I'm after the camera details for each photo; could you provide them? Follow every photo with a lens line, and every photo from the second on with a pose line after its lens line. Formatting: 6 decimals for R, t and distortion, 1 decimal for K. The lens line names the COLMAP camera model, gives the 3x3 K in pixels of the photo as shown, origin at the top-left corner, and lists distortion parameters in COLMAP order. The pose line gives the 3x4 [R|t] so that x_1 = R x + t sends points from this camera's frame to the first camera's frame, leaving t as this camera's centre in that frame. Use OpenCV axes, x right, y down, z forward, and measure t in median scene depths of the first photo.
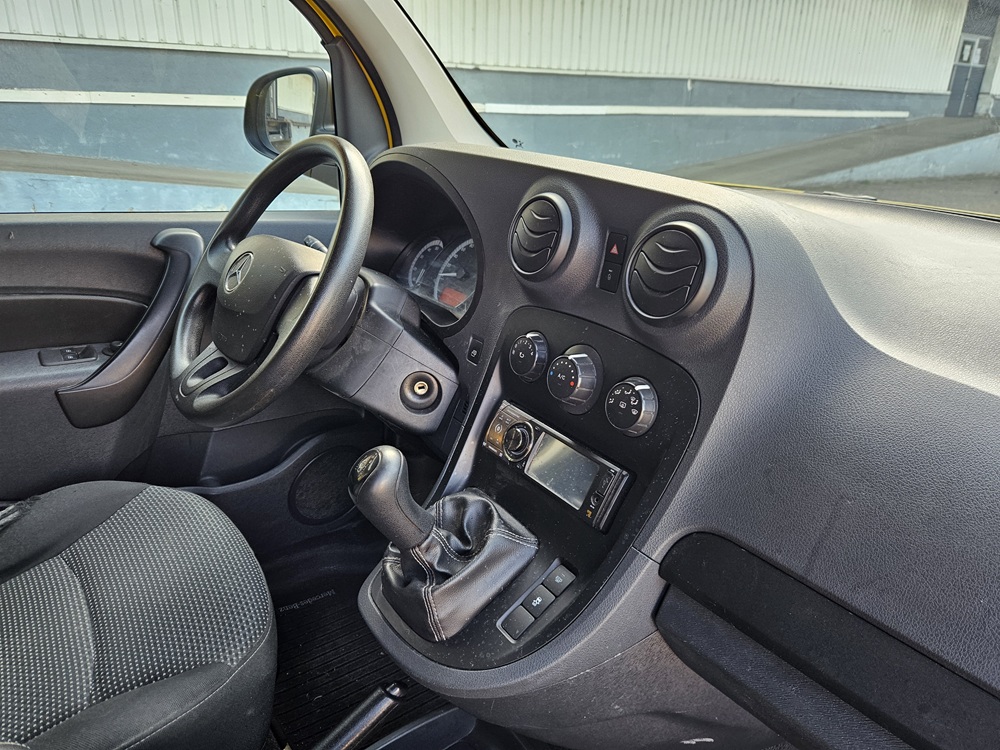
lens RADIAL K [[692.6, 0, 488.7], [0, 692.6, 371.4], [0, 0, 1]] dist [0.074687, -0.051534]
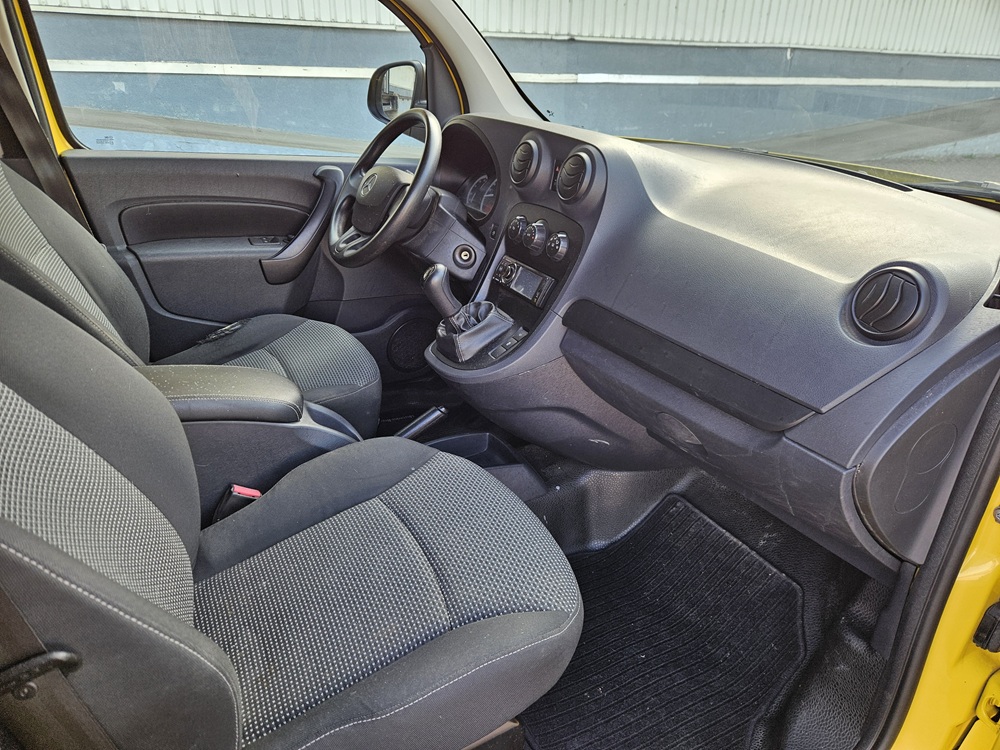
lens RADIAL K [[695.9, 0, 494.0], [0, 695.9, 377.8], [0, 0, 1]] dist [0.072895, -0.044672]
pose [[0.991643, 0.053630, -0.117337, 0.177238], [-0.048321, 0.997695, 0.047639, 0.218803], [0.119621, -0.041571, 0.991949, -0.676805]]
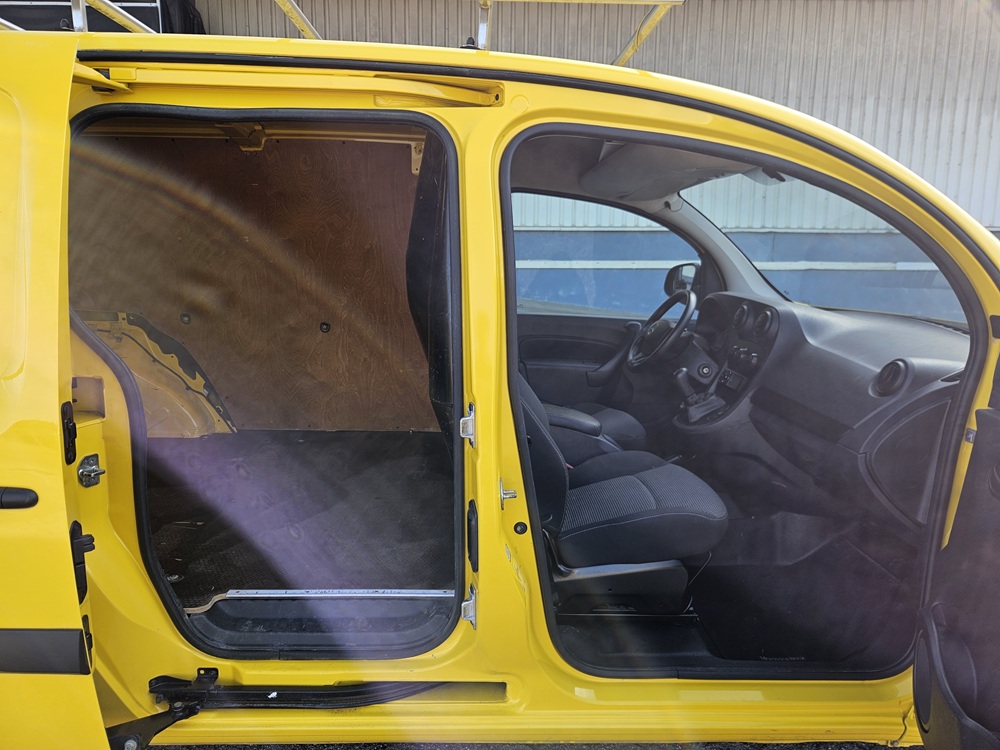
lens RADIAL K [[692.6, 0, 488.7], [0, 692.6, 371.4], [0, 0, 1]] dist [0.074687, -0.051534]
pose [[0.838914, 0.079648, -0.538404, 0.644287], [-0.188780, 0.970404, -0.150592, 0.577395], [0.510475, 0.227973, 0.829122, -1.715793]]
